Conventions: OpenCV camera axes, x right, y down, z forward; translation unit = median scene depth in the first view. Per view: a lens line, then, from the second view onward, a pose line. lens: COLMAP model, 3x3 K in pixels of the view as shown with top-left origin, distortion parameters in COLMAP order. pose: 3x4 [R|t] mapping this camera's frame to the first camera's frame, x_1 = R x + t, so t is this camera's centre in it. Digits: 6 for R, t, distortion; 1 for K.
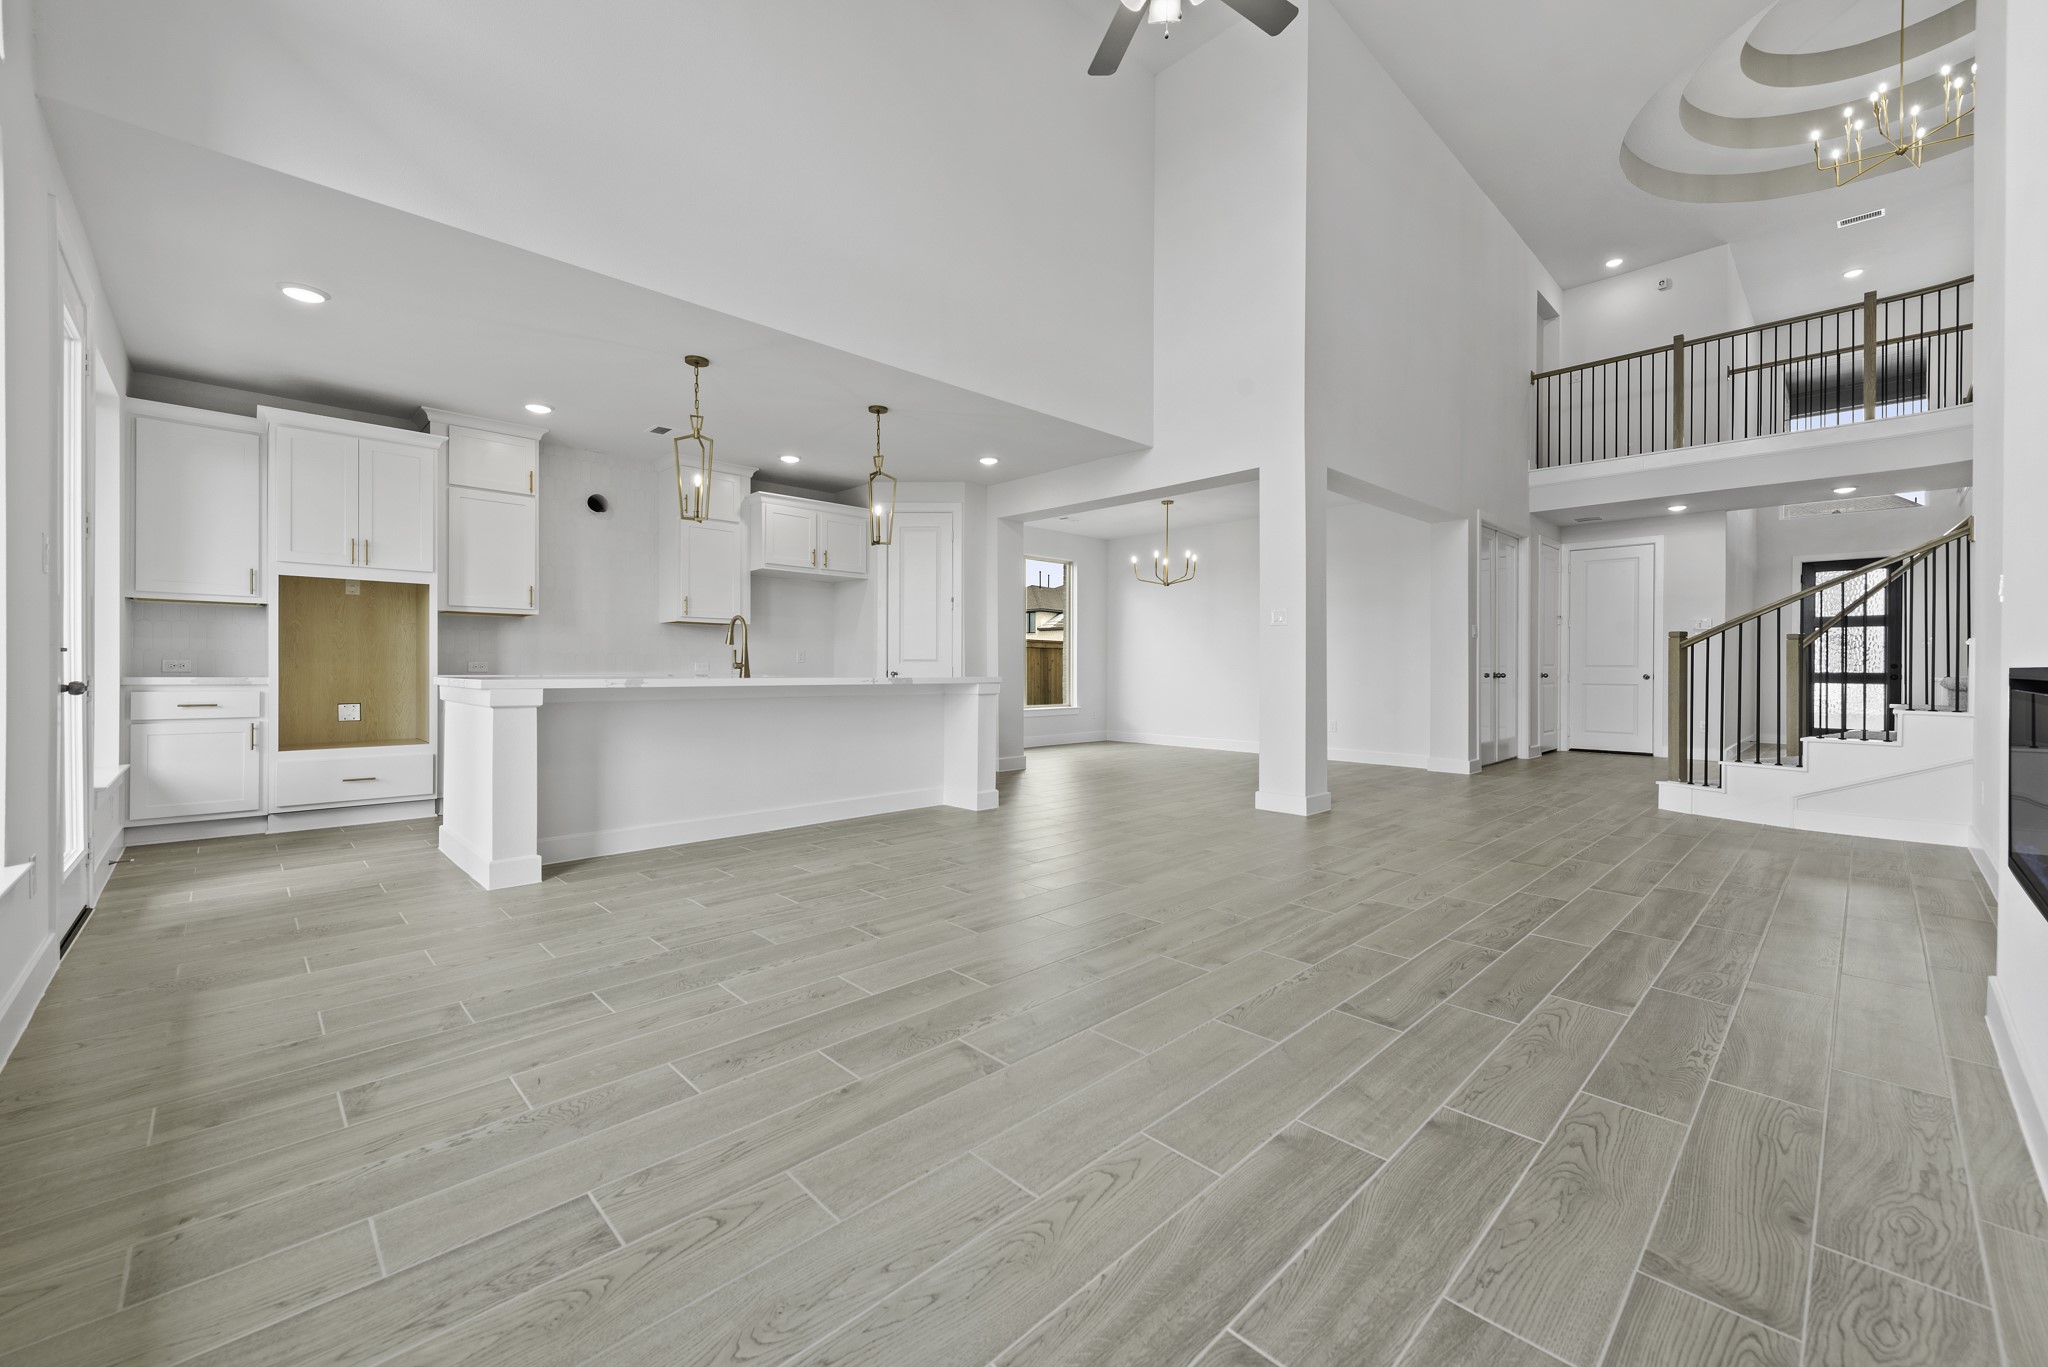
lens RADIAL K [[799.7, 0, 1023.6], [0, 799.7, 673.3], [0, 0, 1]] dist [0.011064, -0.002576]
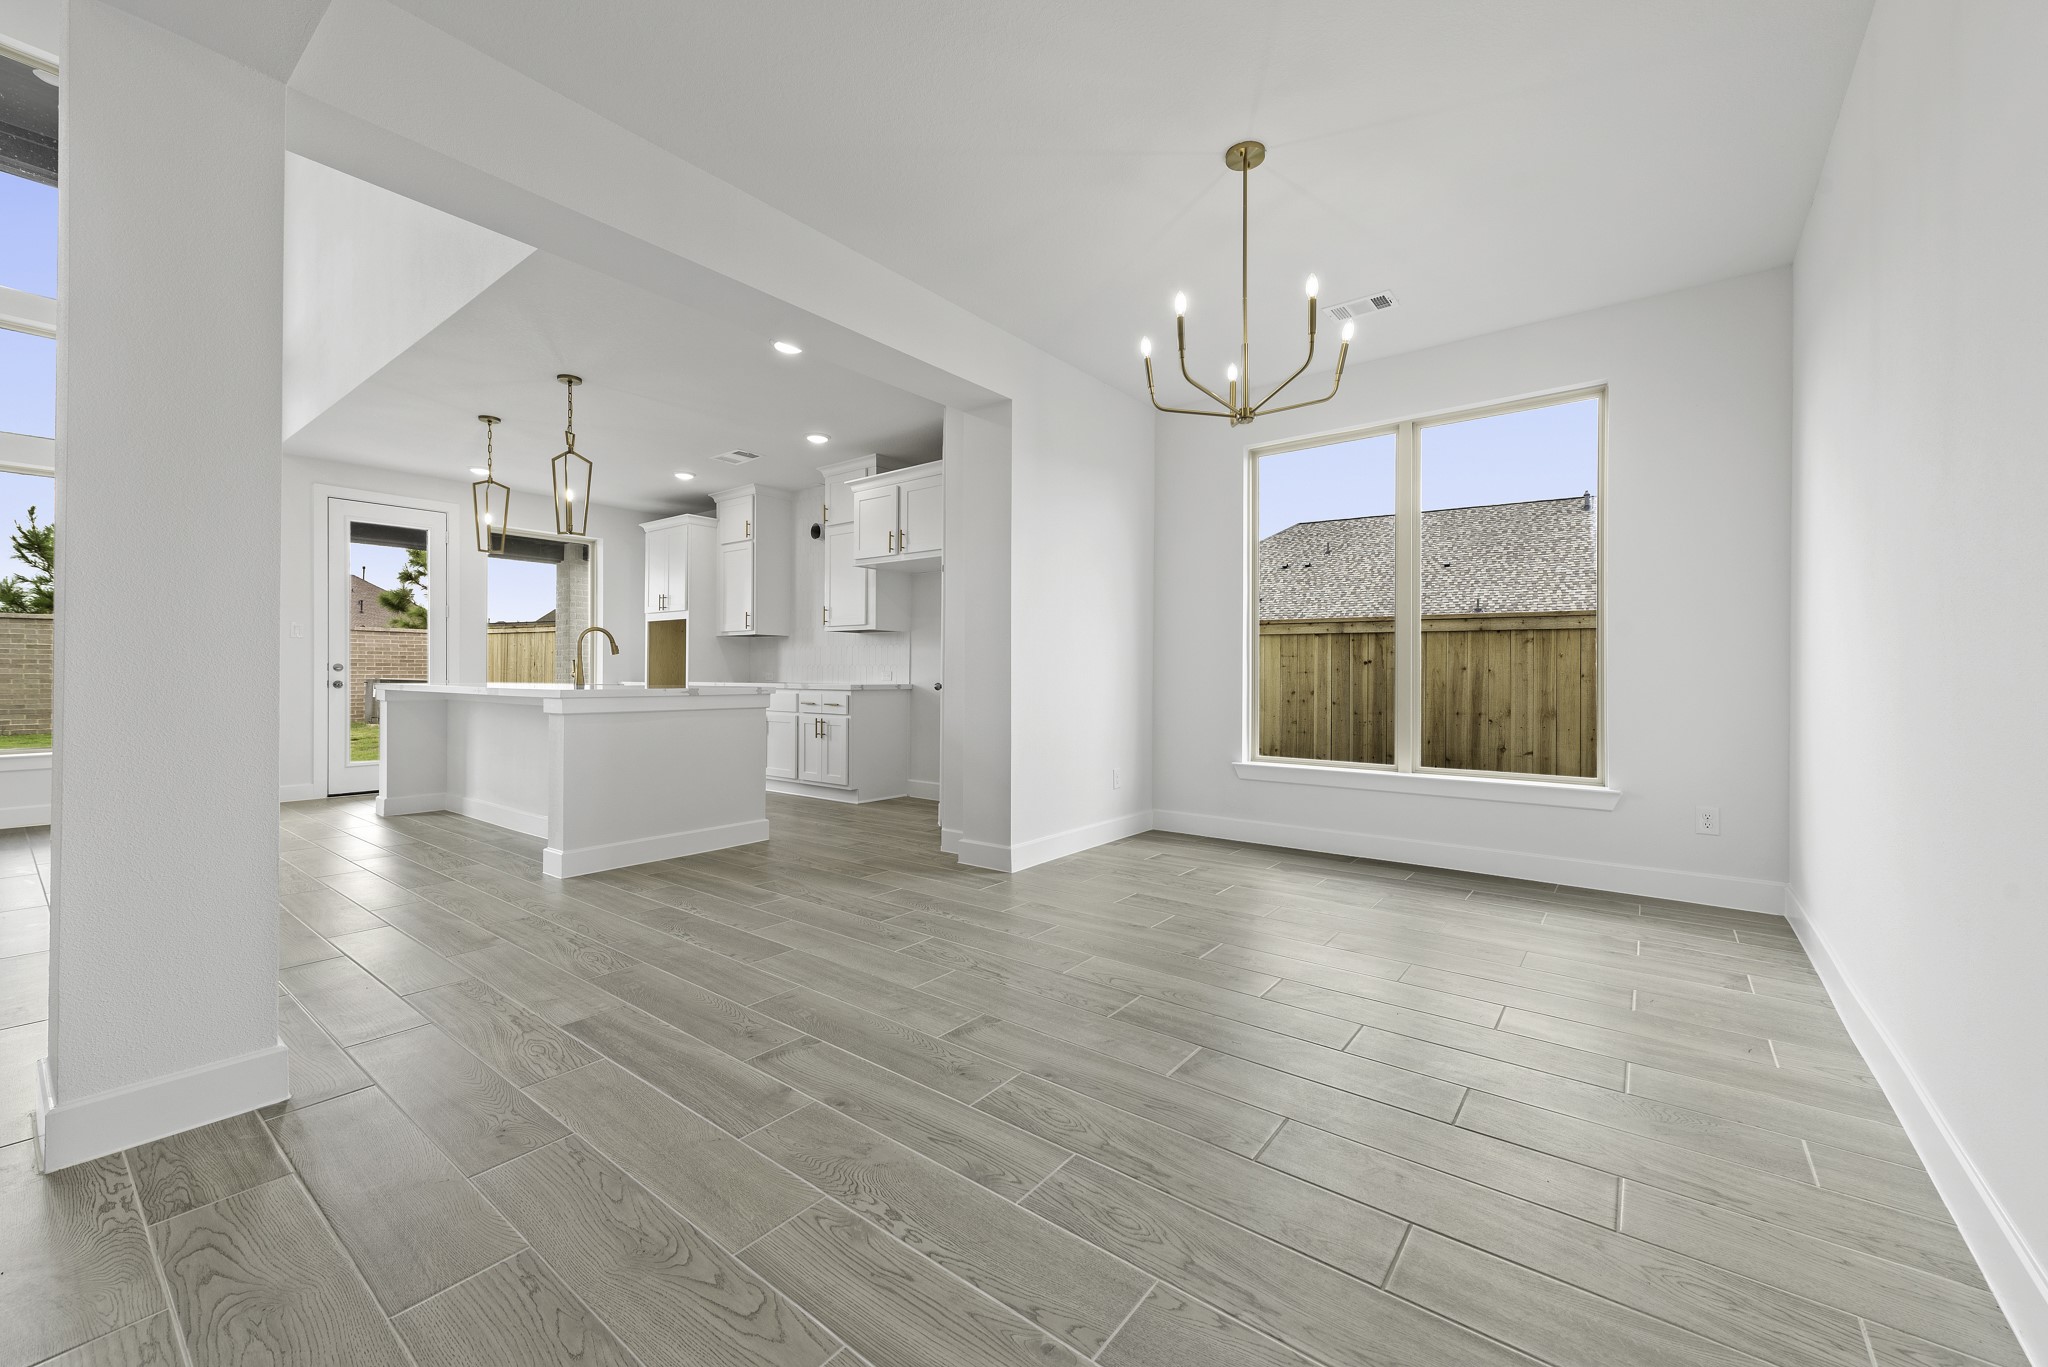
lens RADIAL K [[799.7, 0, 1035.4], [0, 799.7, 685.0], [0, 0, 1]] dist [0.011064, -0.002576]
pose [[0.145398, 0.012602, -0.989293, 0.757579], [-0.006379, 0.999910, 0.011800, -0.013122], [0.989353, 0.004595, 0.145465, 1.375419]]
